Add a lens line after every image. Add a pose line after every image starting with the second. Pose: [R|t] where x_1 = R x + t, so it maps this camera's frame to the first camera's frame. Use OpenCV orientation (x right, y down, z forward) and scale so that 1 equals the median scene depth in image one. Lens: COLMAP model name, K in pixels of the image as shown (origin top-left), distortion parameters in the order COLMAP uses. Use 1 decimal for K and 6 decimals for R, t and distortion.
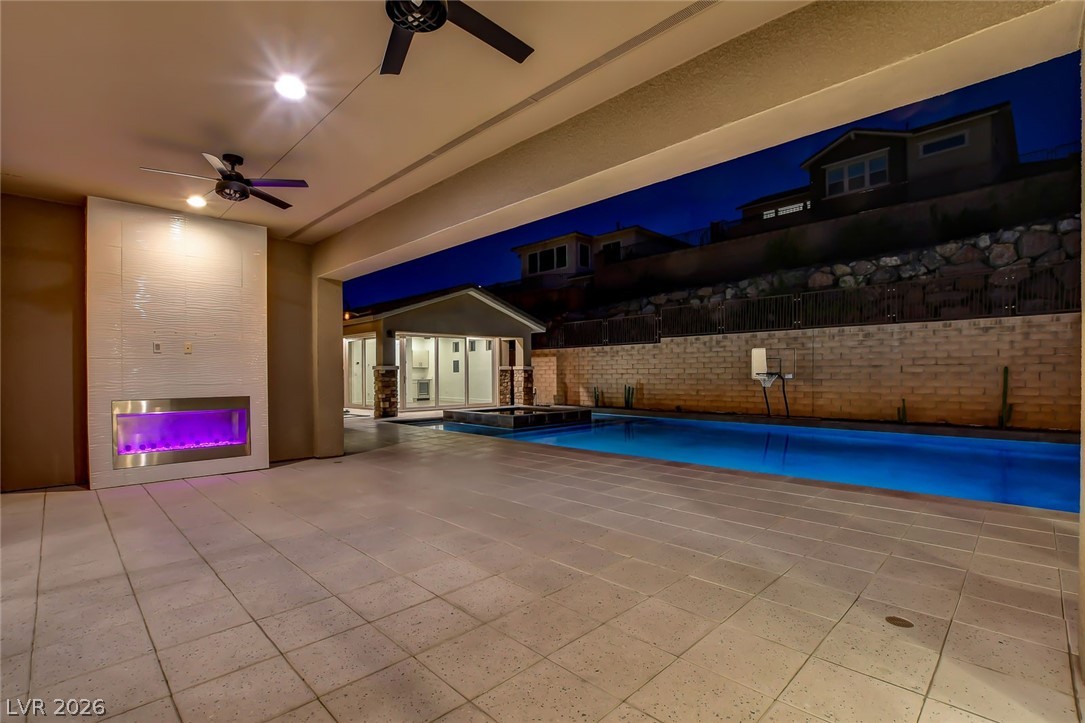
lens RADIAL K [[502.8, 0, 530.9], [0, 502.8, 371.1], [0, 0, 1]] dist [-0.035046, 0.000268]
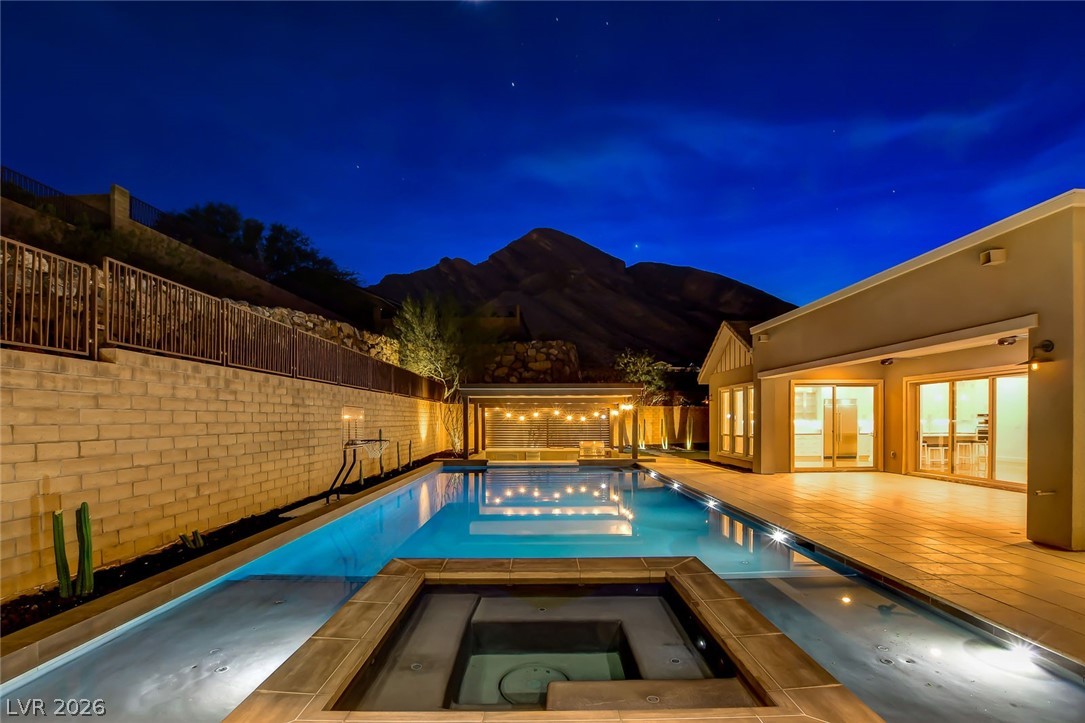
lens RADIAL K [[502.6, 0, 541.2], [0, 502.6, 419.9], [0, 0, 1]] dist [-0.020588, 0.000570]
pose [[-0.724767, 0.008886, 0.688937, -0.168619], [0.007033, 0.999960, -0.005499, -0.013972], [-0.688958, 0.000860, -0.724801, 1.012172]]
